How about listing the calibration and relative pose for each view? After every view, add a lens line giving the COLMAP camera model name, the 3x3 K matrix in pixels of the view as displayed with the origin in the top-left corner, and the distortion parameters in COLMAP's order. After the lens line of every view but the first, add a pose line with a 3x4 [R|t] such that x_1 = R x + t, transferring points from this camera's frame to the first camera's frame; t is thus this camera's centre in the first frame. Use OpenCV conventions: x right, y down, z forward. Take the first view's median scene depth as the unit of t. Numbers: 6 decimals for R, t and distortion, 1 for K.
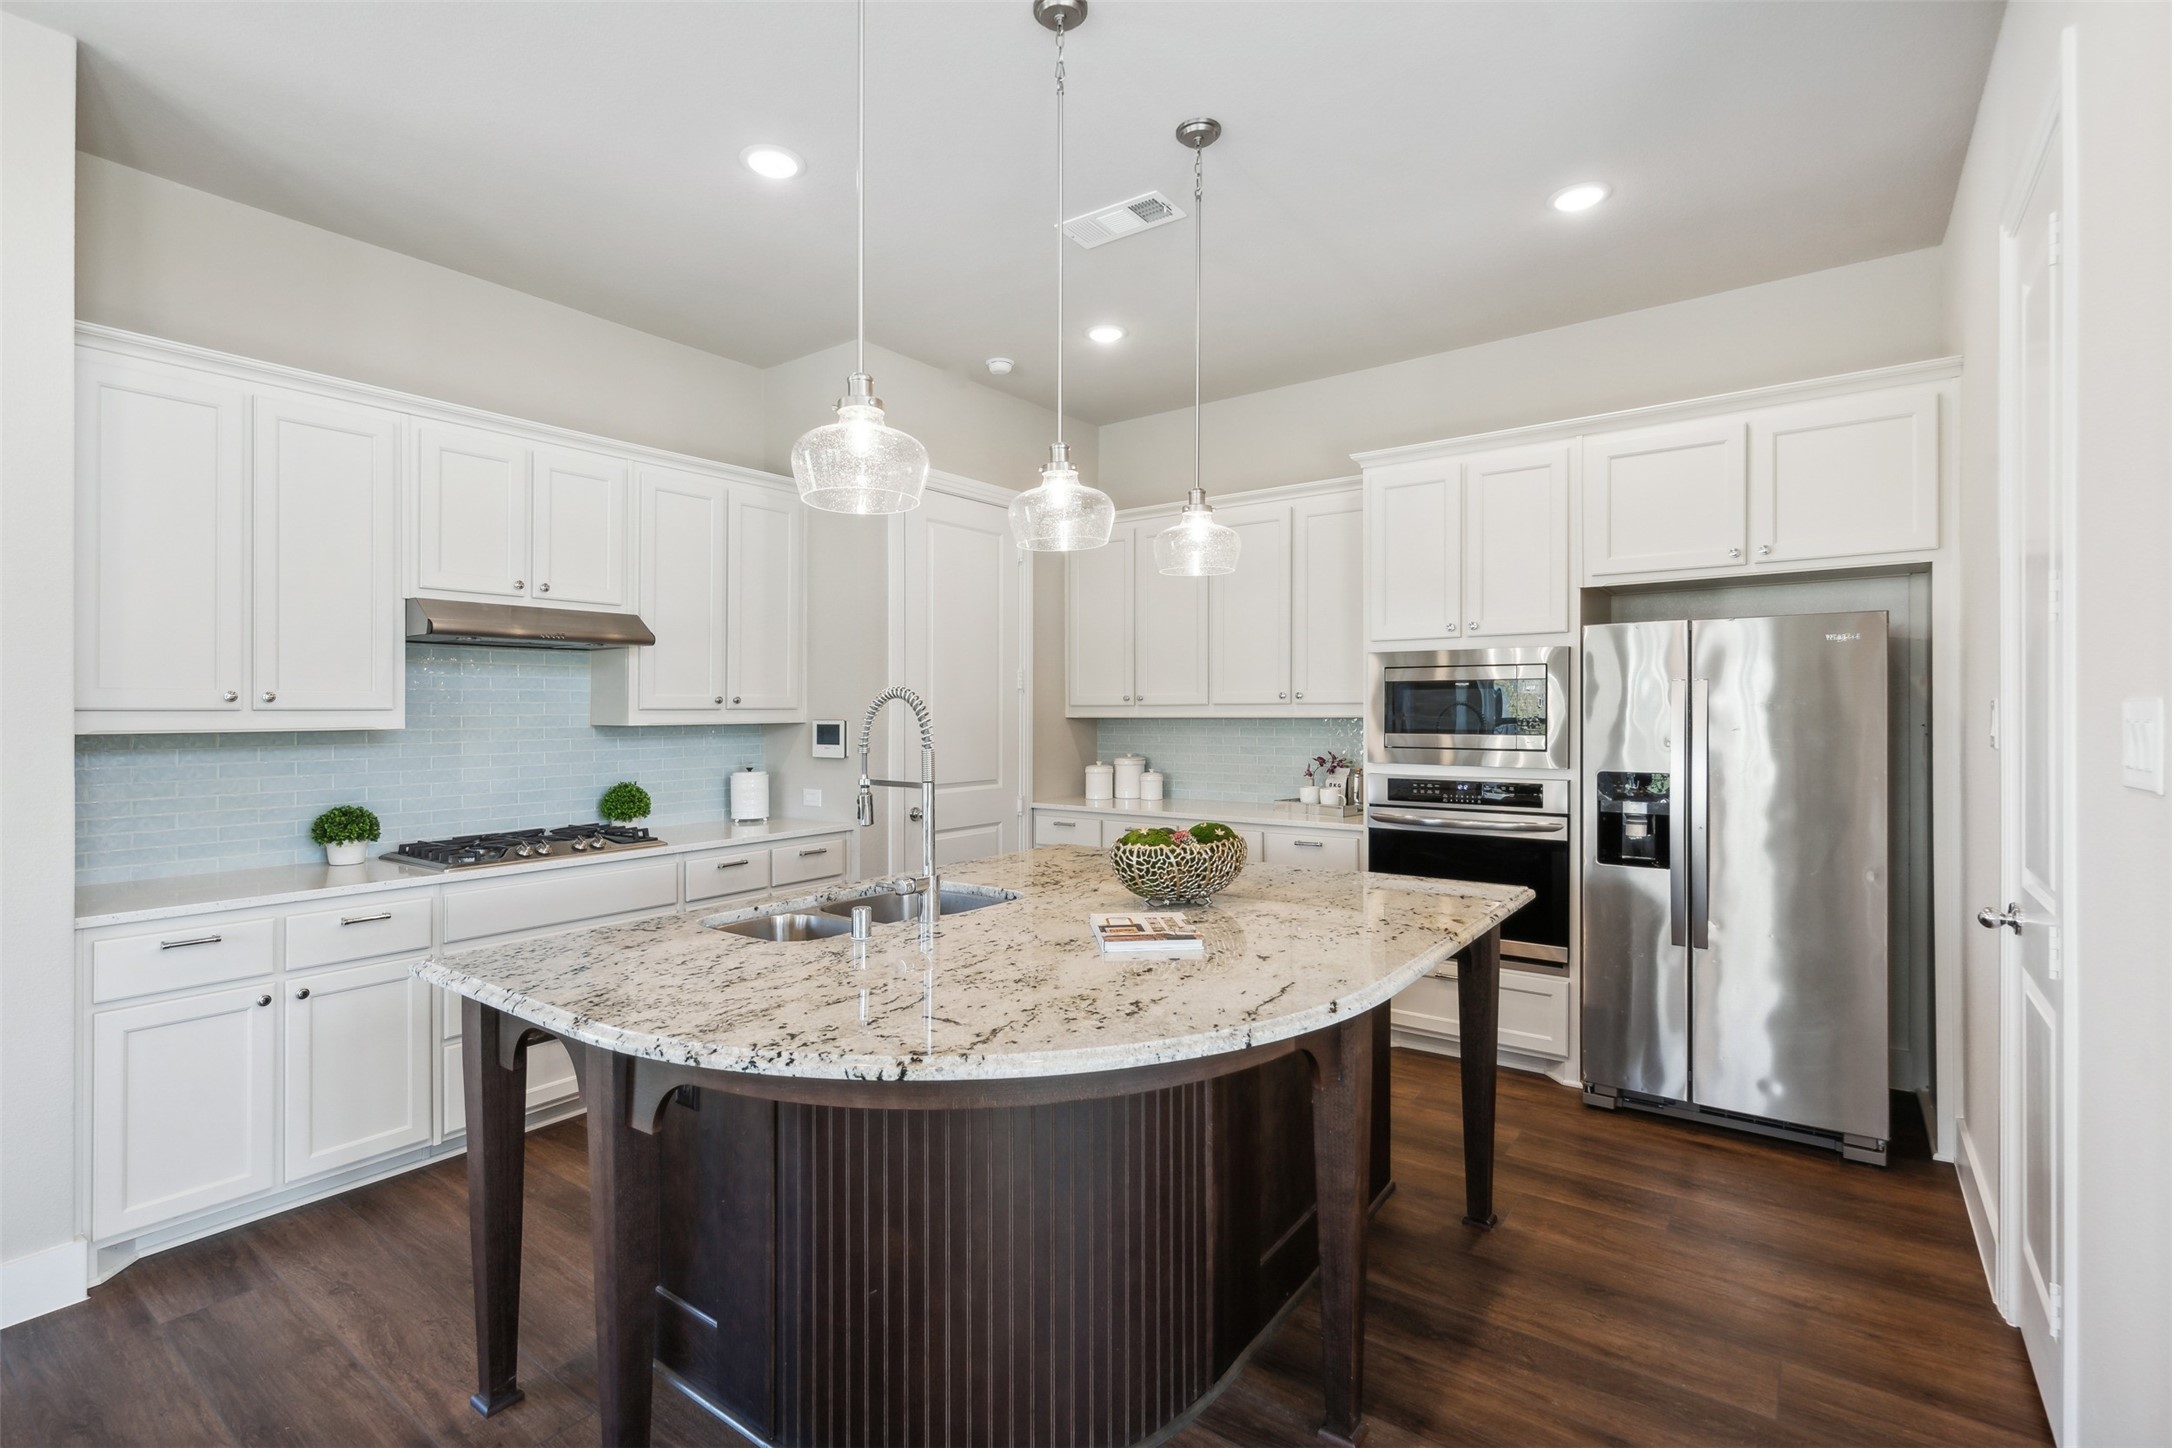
lens RADIAL K [[983.7, 0, 1087.9], [0, 983.7, 694.6], [0, 0, 1]] dist [-0.006892, 0.000098]
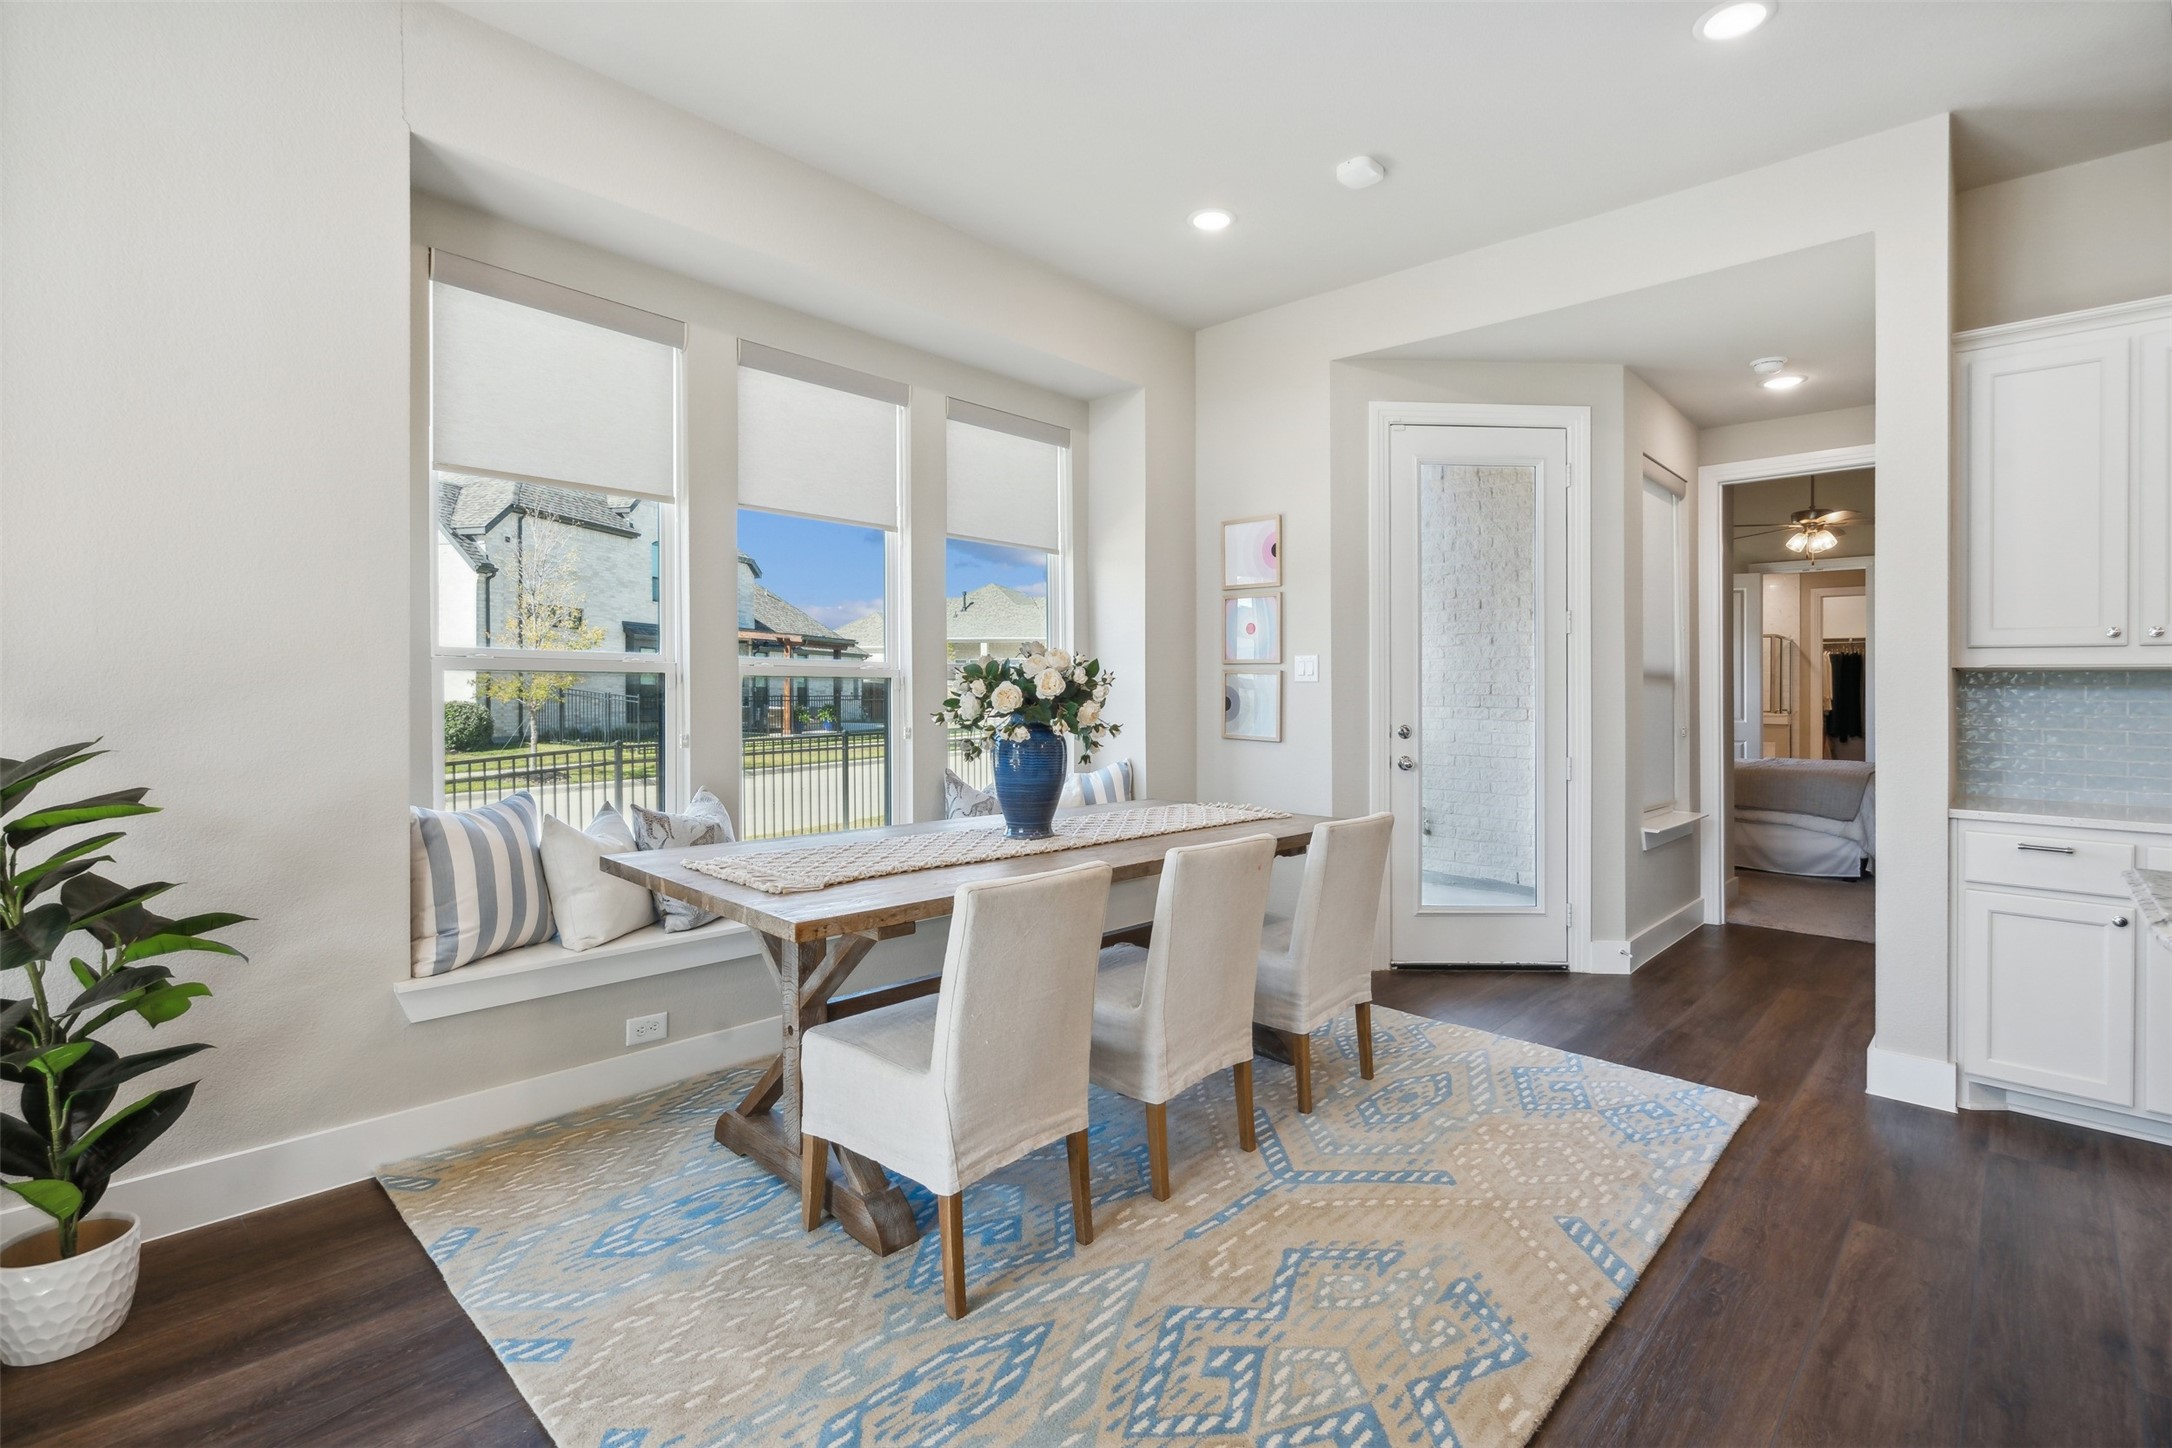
lens RADIAL K [[983.7, 0, 1087.9], [0, 983.7, 694.6], [0, 0, 1]] dist [-0.006892, 0.000098]
pose [[-0.122963, 0.008609, -0.992374, 0.241194], [0.005221, 0.999954, 0.008028, 0.044468], [0.992398, -0.004194, -0.123002, 0.032723]]
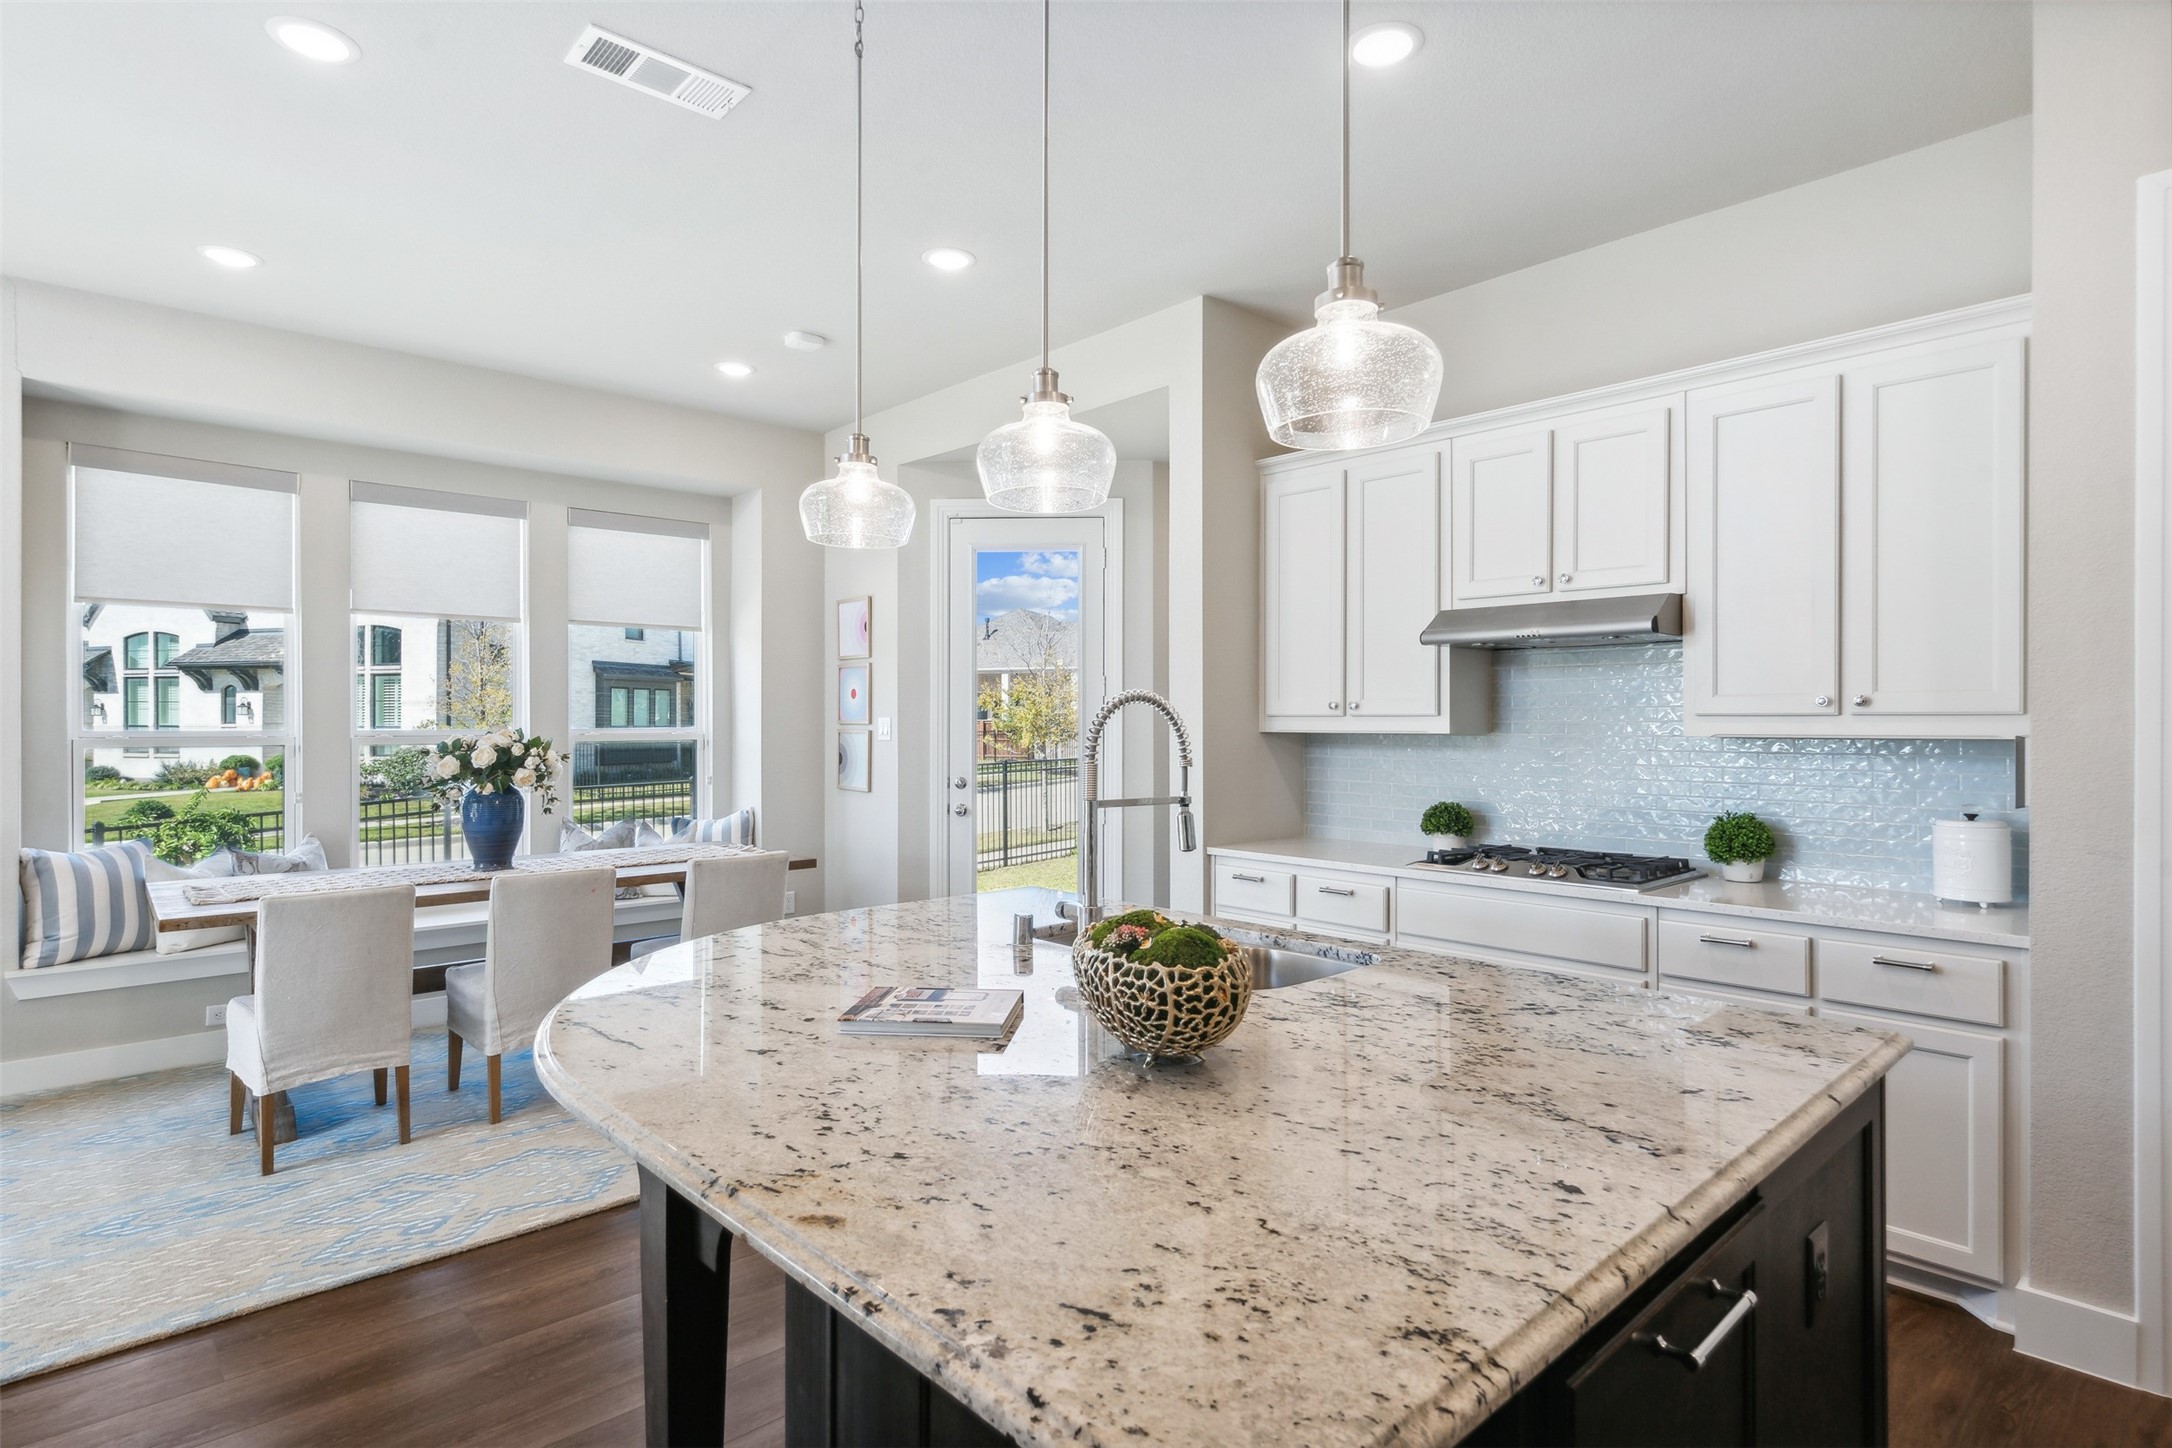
lens RADIAL K [[1089.9, 0, 1092.9], [0, 1089.9, 718.3], [0, 0, 1]] dist [-0.000121, -0.000194]
pose [[-0.186411, 0.003608, -0.982465, 0.506631], [0.016822, 0.999858, 0.000480, 0.010544], [0.982328, -0.016437, -0.186445, 0.785860]]
